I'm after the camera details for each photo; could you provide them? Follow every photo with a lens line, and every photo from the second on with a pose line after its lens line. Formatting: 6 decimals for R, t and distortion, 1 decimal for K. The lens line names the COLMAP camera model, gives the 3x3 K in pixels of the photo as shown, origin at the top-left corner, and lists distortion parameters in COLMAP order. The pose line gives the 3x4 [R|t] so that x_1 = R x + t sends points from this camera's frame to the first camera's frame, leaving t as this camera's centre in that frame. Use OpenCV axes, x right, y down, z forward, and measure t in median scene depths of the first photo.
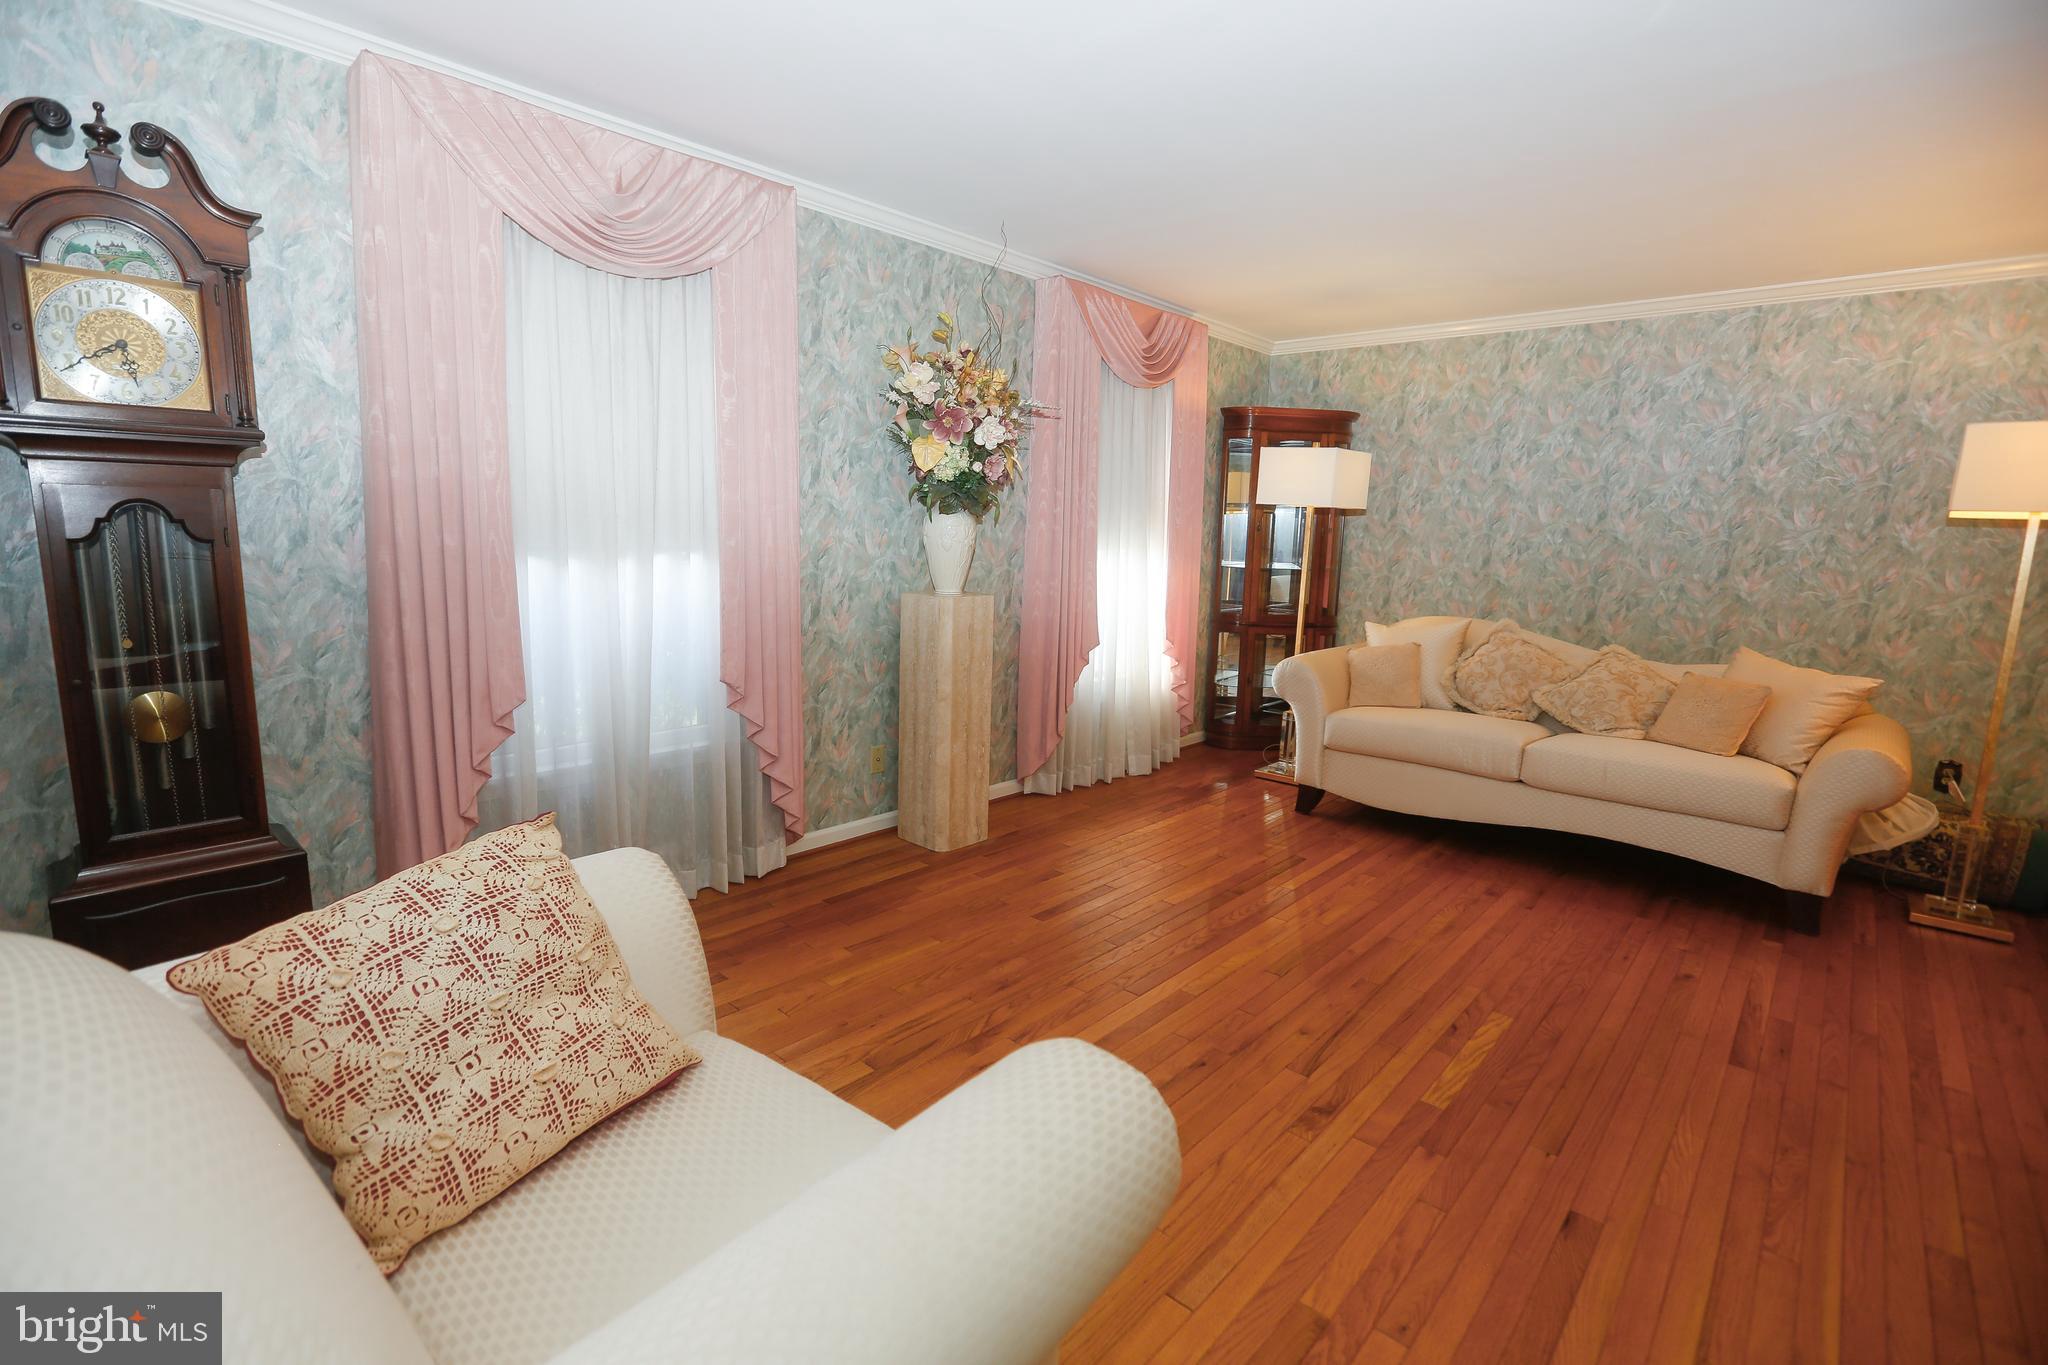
lens RADIAL K [[969.1, 0, 1024.0], [0, 969.1, 682.5], [0, 0, 1]] dist [-0.067349, 0.052053]
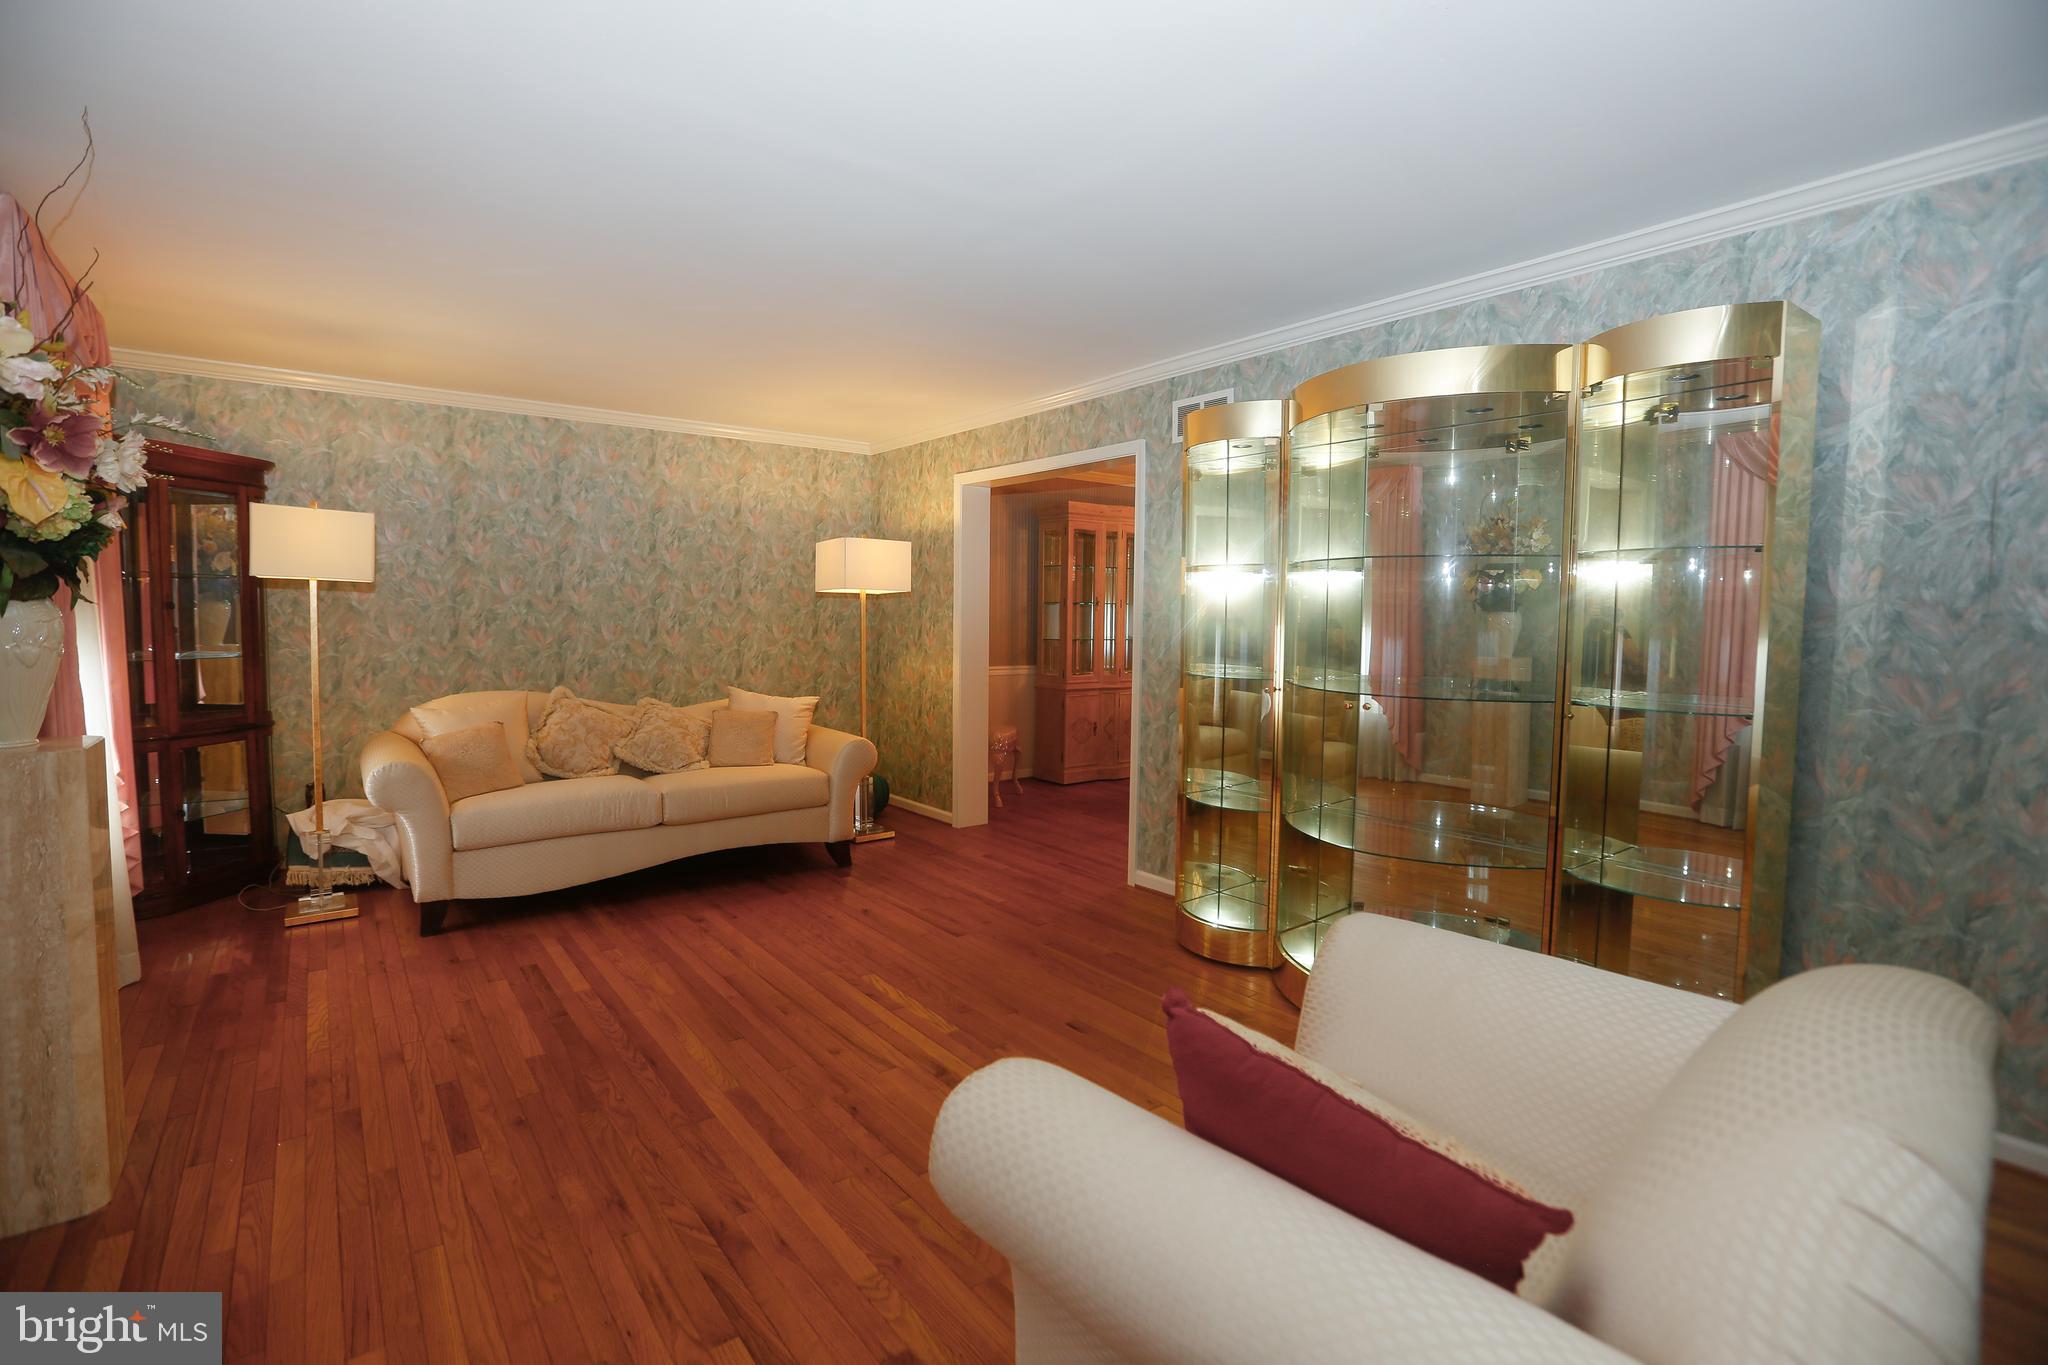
lens RADIAL K [[942.5, 0, 1024.0], [0, 942.5, 682.5], [0, 0, 1]] dist [-0.063333, 0.026034]
pose [[0.148992, -0.093241, 0.984433, -0.486957], [0.153607, 0.985642, 0.070107, -0.072326], [-0.976835, 0.140771, 0.161175, 0.374832]]
